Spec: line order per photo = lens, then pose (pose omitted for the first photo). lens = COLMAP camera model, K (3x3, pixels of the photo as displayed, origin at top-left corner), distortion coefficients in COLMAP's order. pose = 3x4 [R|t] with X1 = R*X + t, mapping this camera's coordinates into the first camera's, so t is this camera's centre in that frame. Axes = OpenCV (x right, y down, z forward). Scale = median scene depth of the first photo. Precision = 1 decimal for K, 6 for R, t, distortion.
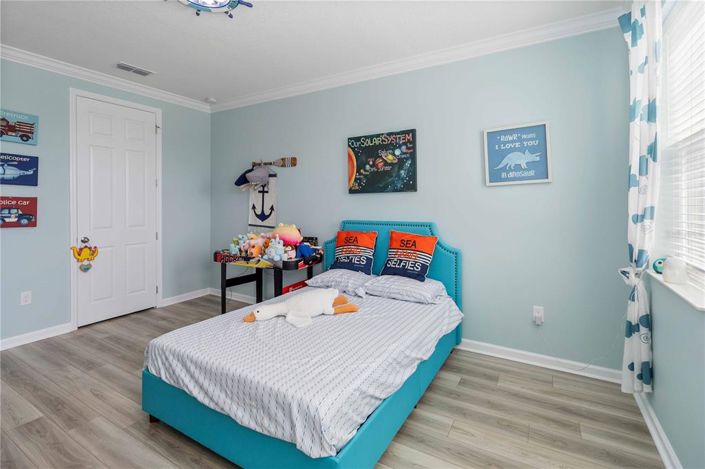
lens RADIAL K [[328.7, 0, 353.0], [0, 328.7, 211.4], [0, 0, 1]] dist [-0.001522, -0.000447]
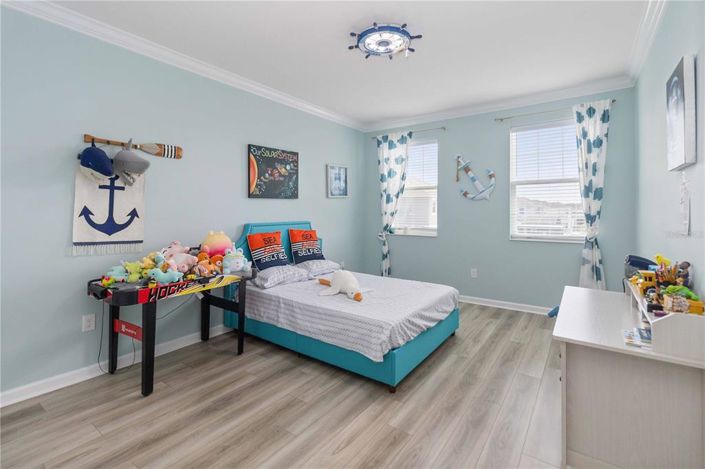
lens RADIAL K [[328.7, 0, 353.0], [0, 328.7, 211.4], [0, 0, 1]] dist [-0.001522, -0.000447]
pose [[0.092828, -0.006455, 0.995661, -1.065845], [0.020157, 0.999786, 0.004603, -0.009710], [-0.995478, 0.019642, 0.092938, 0.607956]]
